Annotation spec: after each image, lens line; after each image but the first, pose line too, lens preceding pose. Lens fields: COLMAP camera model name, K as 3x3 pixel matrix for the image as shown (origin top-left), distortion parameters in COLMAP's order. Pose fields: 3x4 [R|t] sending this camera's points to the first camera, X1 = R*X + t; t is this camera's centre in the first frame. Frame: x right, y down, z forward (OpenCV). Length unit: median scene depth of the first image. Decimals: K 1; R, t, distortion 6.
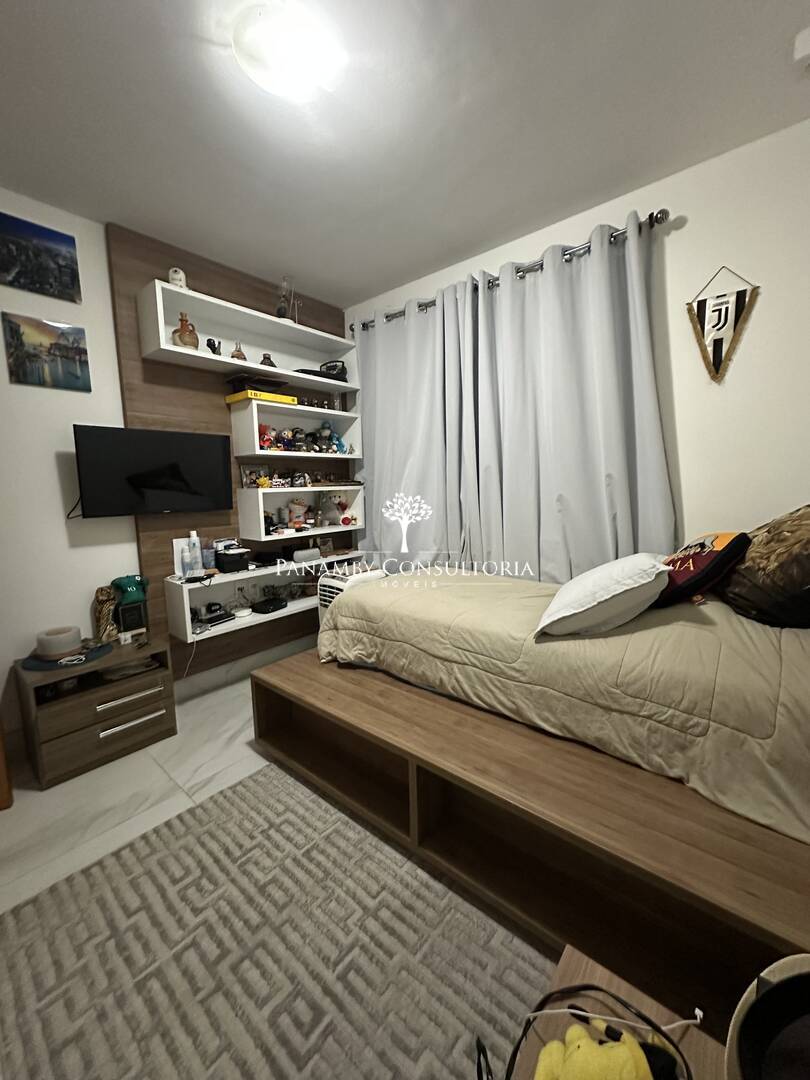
lens RADIAL K [[429.8, 0, 405.2], [0, 429.8, 540.1], [0, 0, 1]] dist [-0.002246, 0.000624]
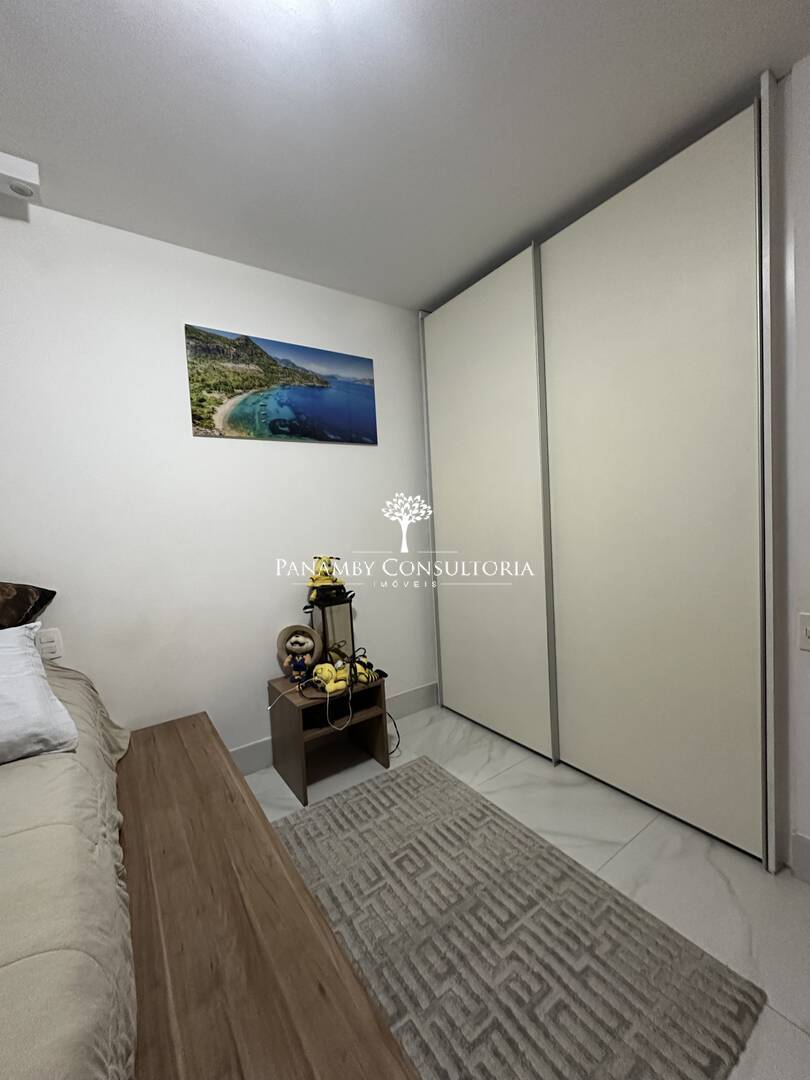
lens RADIAL K [[429.8, 0, 406.5], [0, 429.8, 540.5], [0, 0, 1]] dist [-0.002246, 0.000624]
pose [[-0.965720, 0.053699, 0.253972, -0.579533], [0.098143, 0.981279, 0.165707, -0.233416], [-0.240319, 0.184952, -0.952911, 1.910487]]
